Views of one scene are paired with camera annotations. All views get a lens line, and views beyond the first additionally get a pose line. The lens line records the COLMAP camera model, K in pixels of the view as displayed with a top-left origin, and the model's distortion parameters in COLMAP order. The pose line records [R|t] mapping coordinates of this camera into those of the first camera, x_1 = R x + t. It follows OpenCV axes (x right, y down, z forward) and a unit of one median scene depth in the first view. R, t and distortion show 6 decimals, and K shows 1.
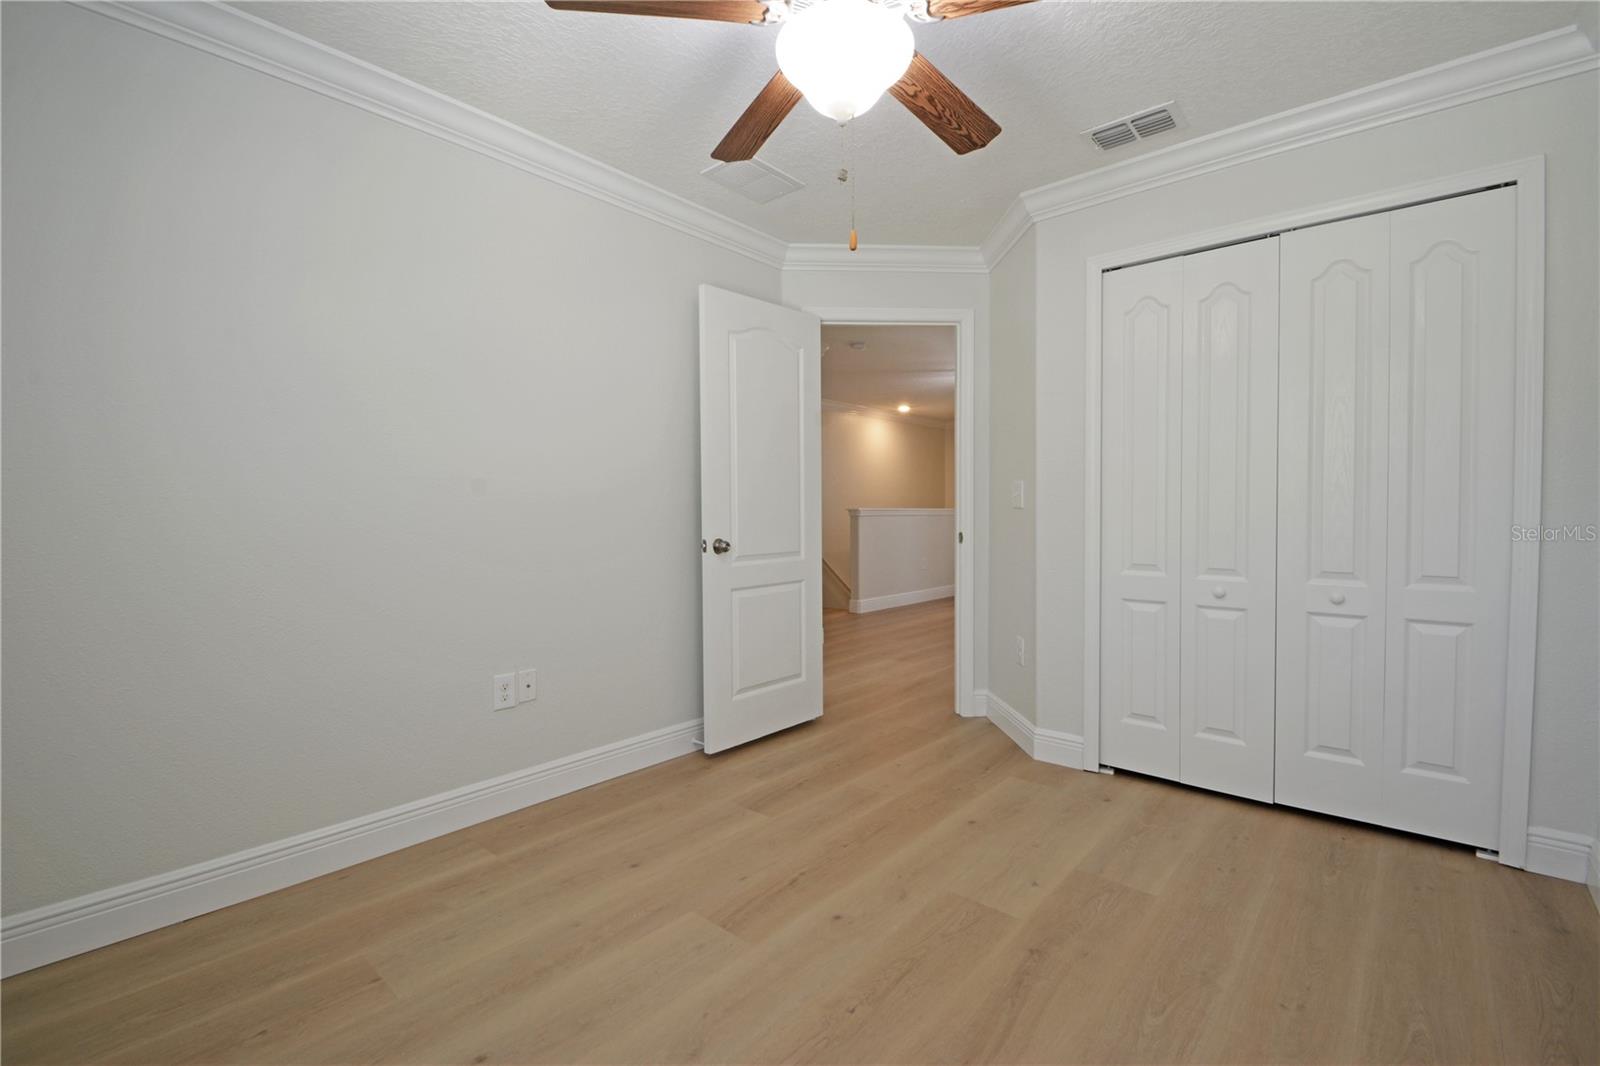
lens RADIAL K [[701.3, 0, 803.6], [0, 701.3, 519.1], [0, 0, 1]] dist [0.003020, -0.005153]
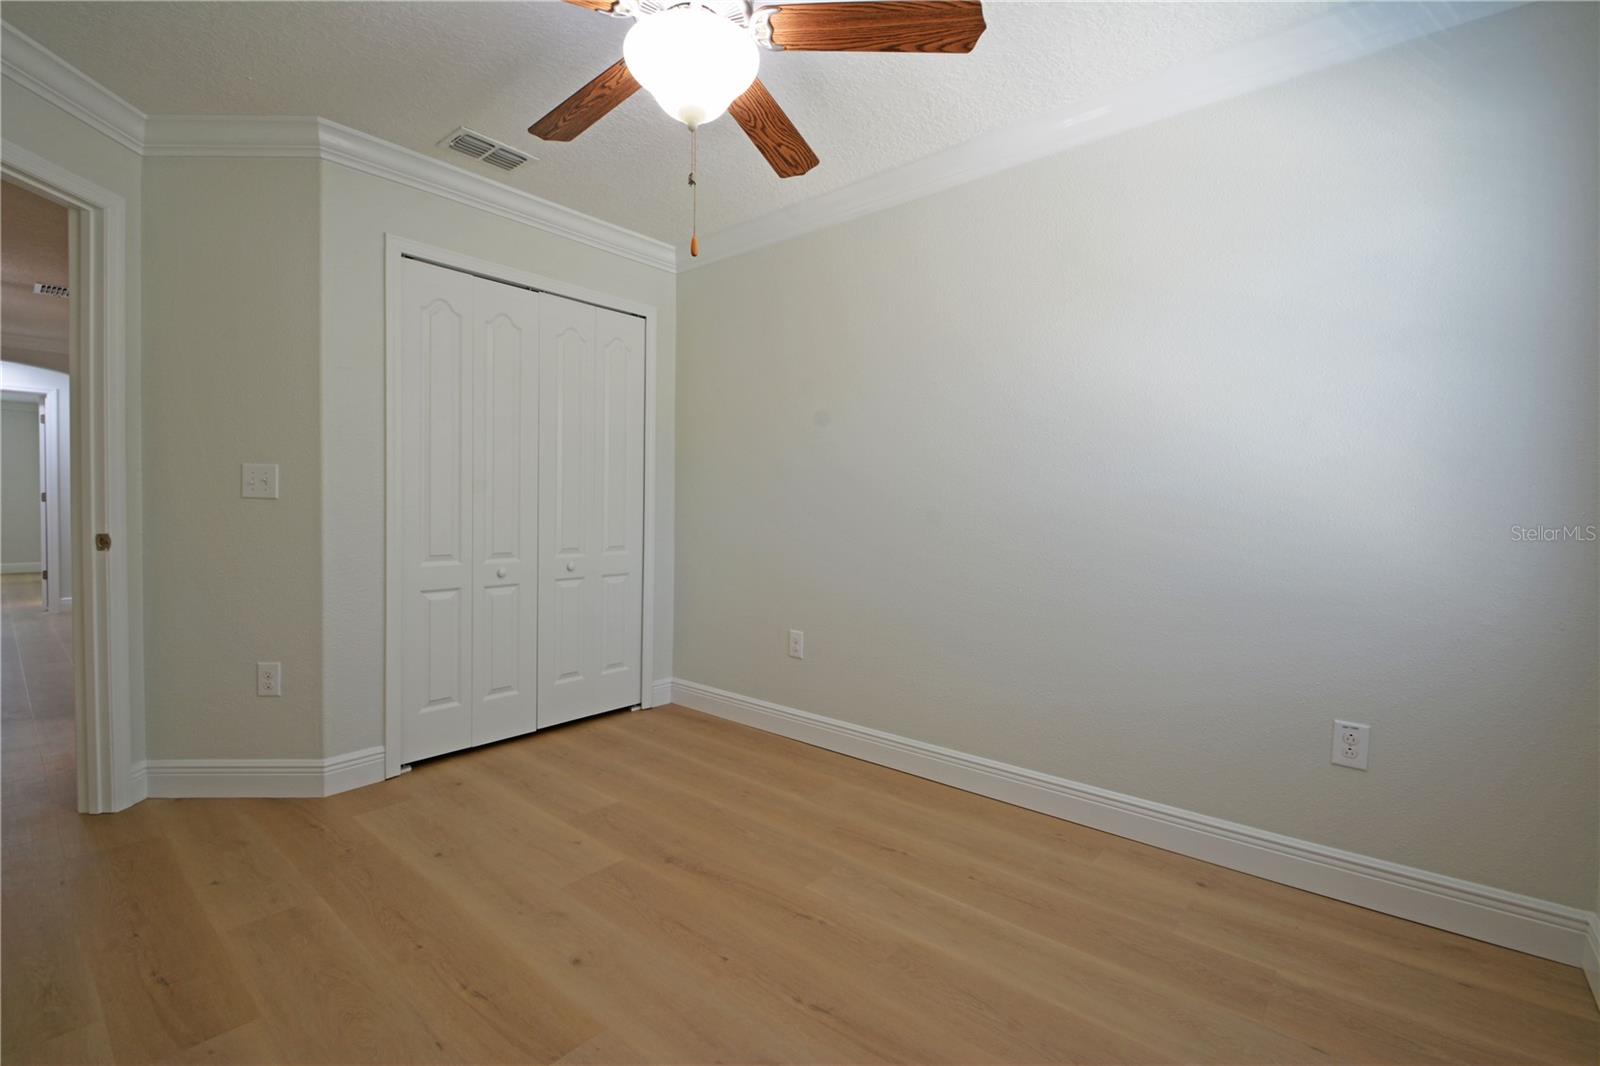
lens RADIAL K [[701.3, 0, 769.2], [0, 701.3, 520.6], [0, 0, 1]] dist [0.003020, -0.005153]
pose [[0.007612, -0.014026, 0.999873, -0.537783], [0.004872, 0.999890, 0.013989, 0.001123], [-0.999959, 0.004765, 0.007679, 0.487028]]
